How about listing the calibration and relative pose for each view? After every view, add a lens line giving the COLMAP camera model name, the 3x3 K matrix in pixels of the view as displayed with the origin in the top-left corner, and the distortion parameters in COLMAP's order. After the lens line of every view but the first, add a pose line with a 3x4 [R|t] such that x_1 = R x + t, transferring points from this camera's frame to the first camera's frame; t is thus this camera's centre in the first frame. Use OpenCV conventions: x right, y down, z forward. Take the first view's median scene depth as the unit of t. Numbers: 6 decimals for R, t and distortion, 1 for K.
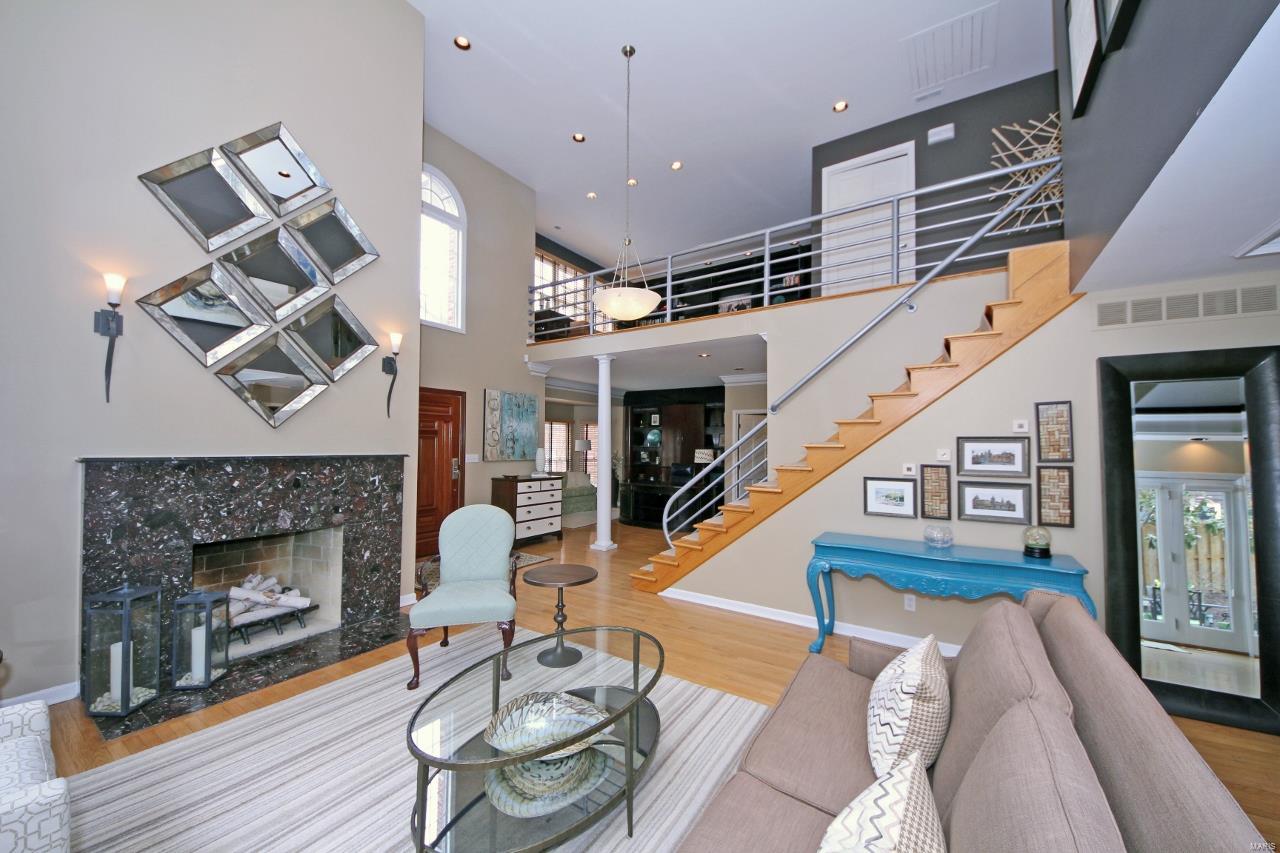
lens RADIAL K [[475.3, 0, 630.4], [0, 475.3, 433.4], [0, 0, 1]] dist [-0.001887, -0.005408]
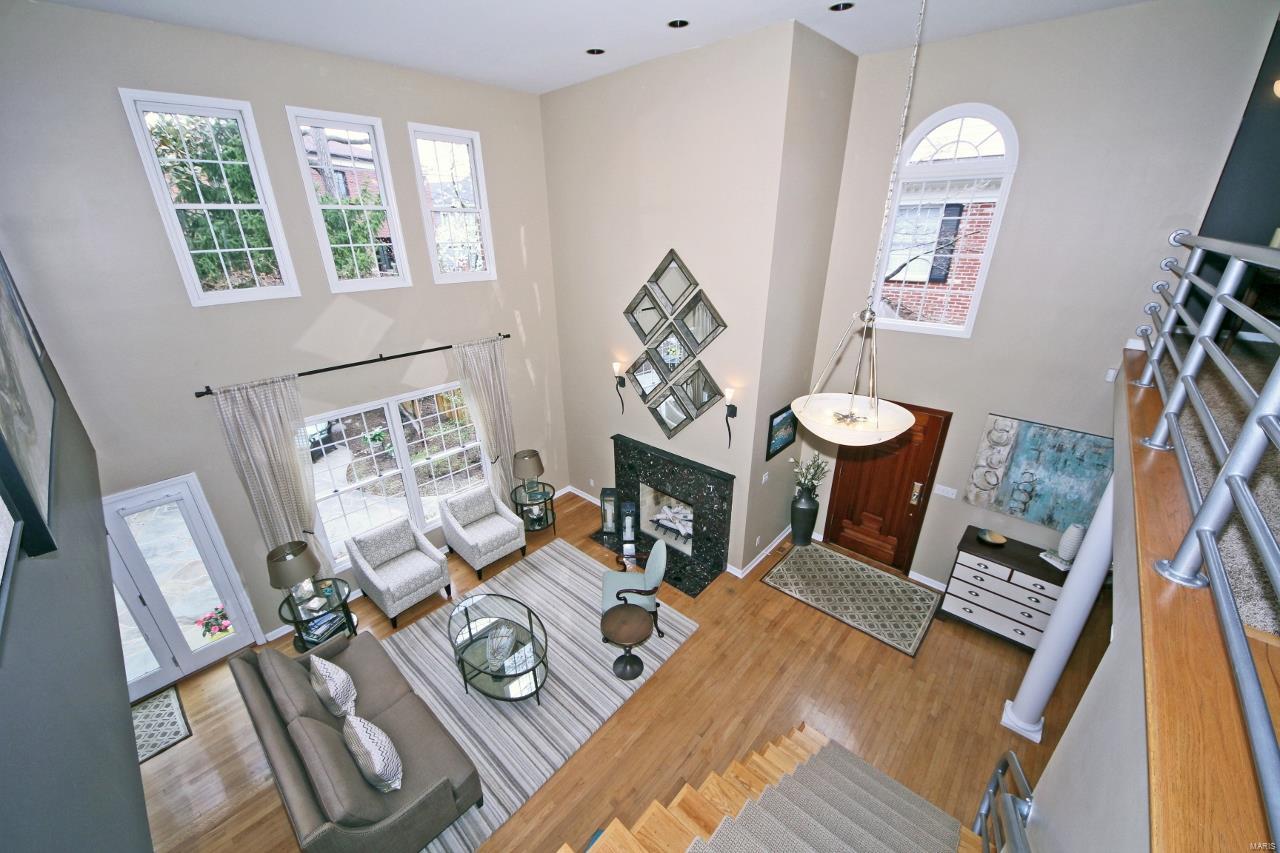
lens RADIAL K [[475.3, 0, 637.6], [0, 475.3, 425.7], [0, 0, 1]] dist [-0.001887, -0.005408]
pose [[-0.136039, 0.371501, -0.918412, 0.761092], [0.029674, 0.928142, 0.371041, -0.632021], [0.990259, 0.023223, -0.137287, 1.001101]]
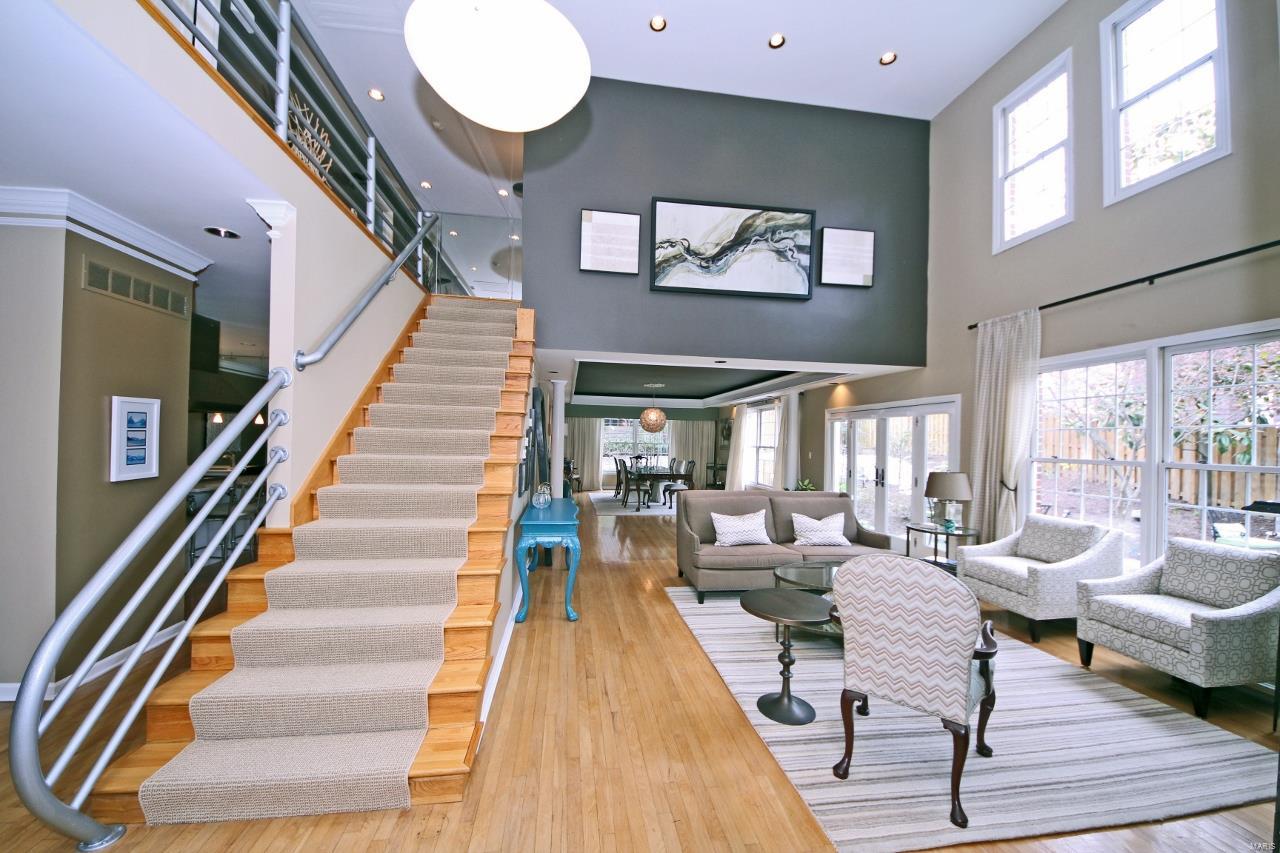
lens RADIAL K [[475.3, 0, 634.0], [0, 475.3, 439.7], [0, 0, 1]] dist [-0.001887, -0.005408]
pose [[-0.667484, -0.023092, 0.744266, -0.477333], [-0.043446, 0.999024, -0.007968, 0.029750], [-0.743355, -0.037654, -0.667836, 1.445305]]
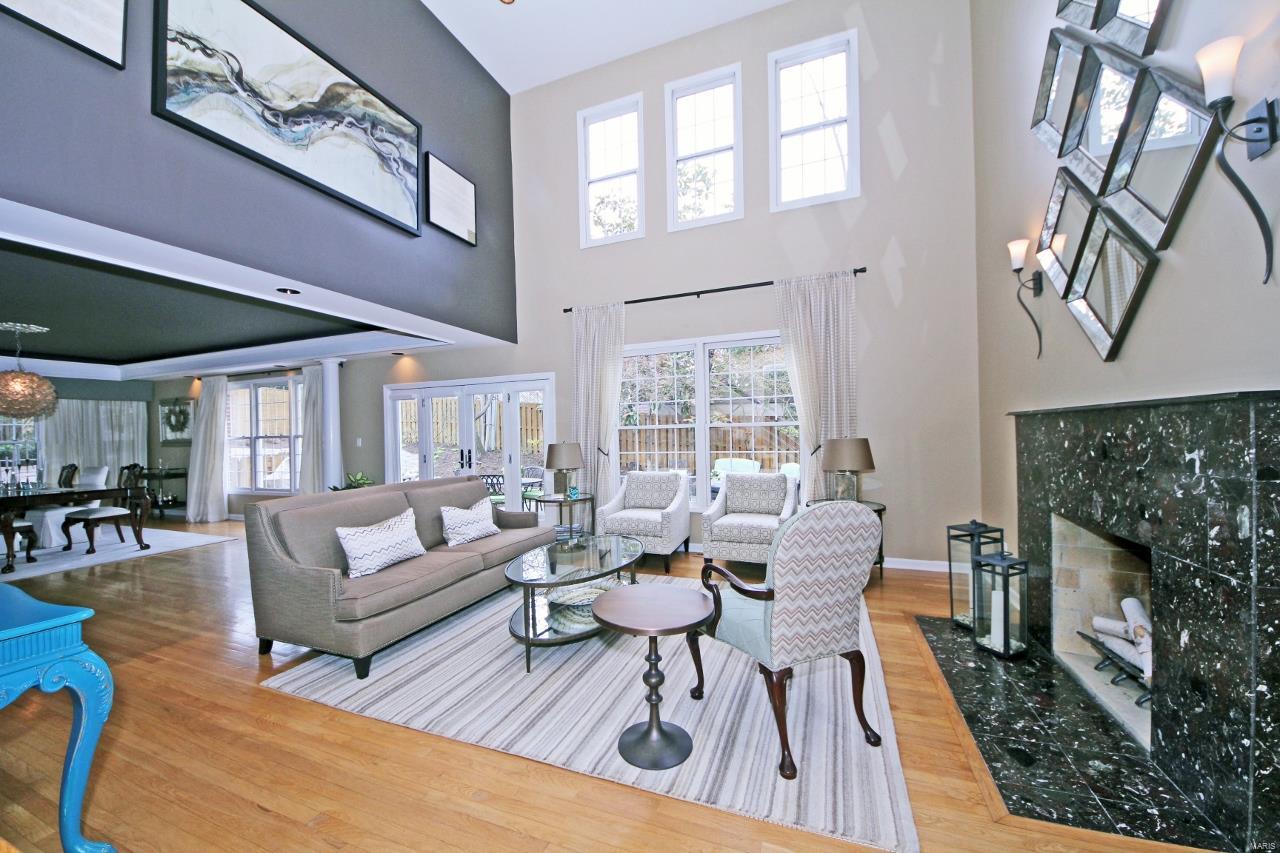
lens RADIAL K [[475.3, 0, 636.0], [0, 475.3, 437.1], [0, 0, 1]] dist [-0.001887, -0.005408]
pose [[-0.975920, 0.015324, -0.217592, -0.003467], [0.019148, 0.999697, -0.015479, 0.078190], [0.217289, -0.019273, -0.975917, 1.313142]]
